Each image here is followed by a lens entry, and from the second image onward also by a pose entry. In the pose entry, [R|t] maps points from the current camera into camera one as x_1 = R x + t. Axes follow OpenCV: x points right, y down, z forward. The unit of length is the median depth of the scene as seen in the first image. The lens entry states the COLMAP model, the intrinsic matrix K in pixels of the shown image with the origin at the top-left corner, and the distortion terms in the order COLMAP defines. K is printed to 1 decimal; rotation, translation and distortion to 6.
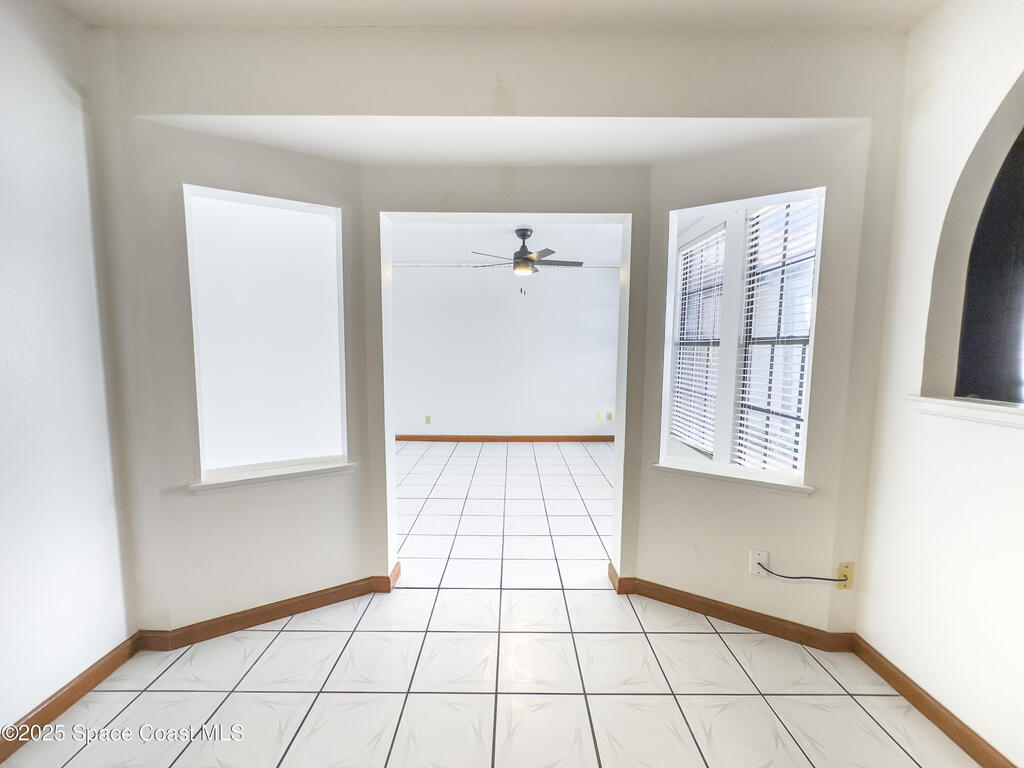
lens RADIAL K [[412.0, 0, 510.3], [0, 412.0, 384.6], [0, 0, 1]] dist [-0.000849, -0.000032]
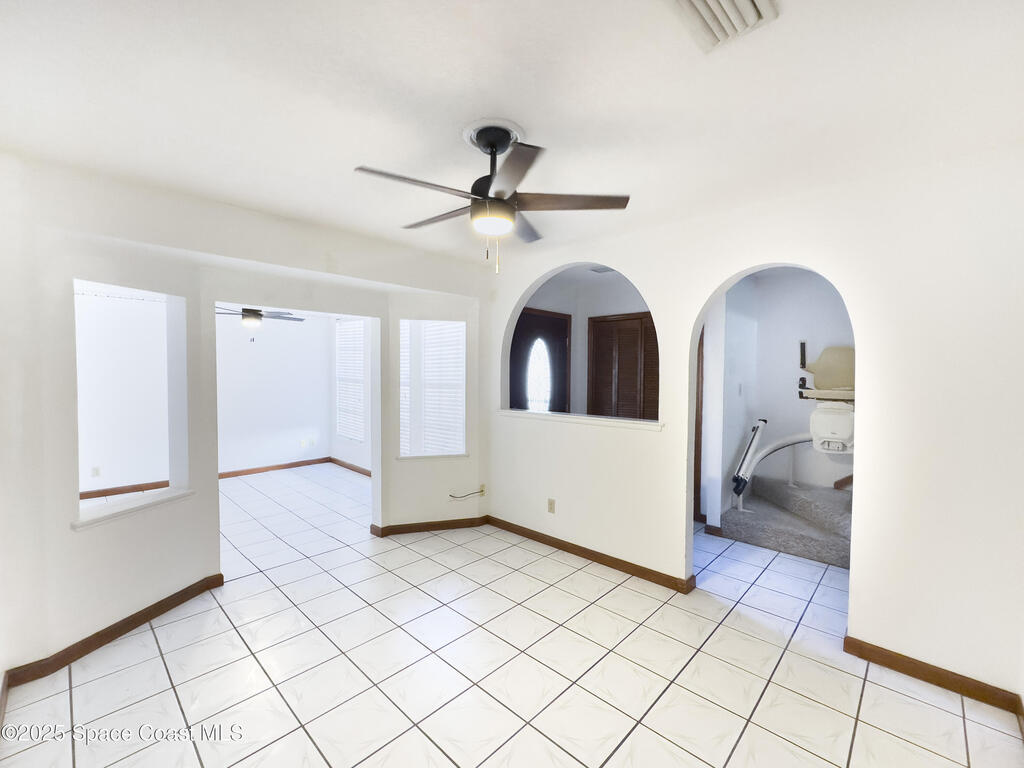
lens RADIAL K [[435.0, 0, 512.0], [0, 435.0, 384.0], [0, 0, 1]] dist [-0.000304, -0.000014]
pose [[0.686998, -0.025658, 0.726206, -0.733520], [0.066485, 0.997404, -0.027655, -0.037192], [-0.723611, 0.067280, 0.686921, -0.737230]]
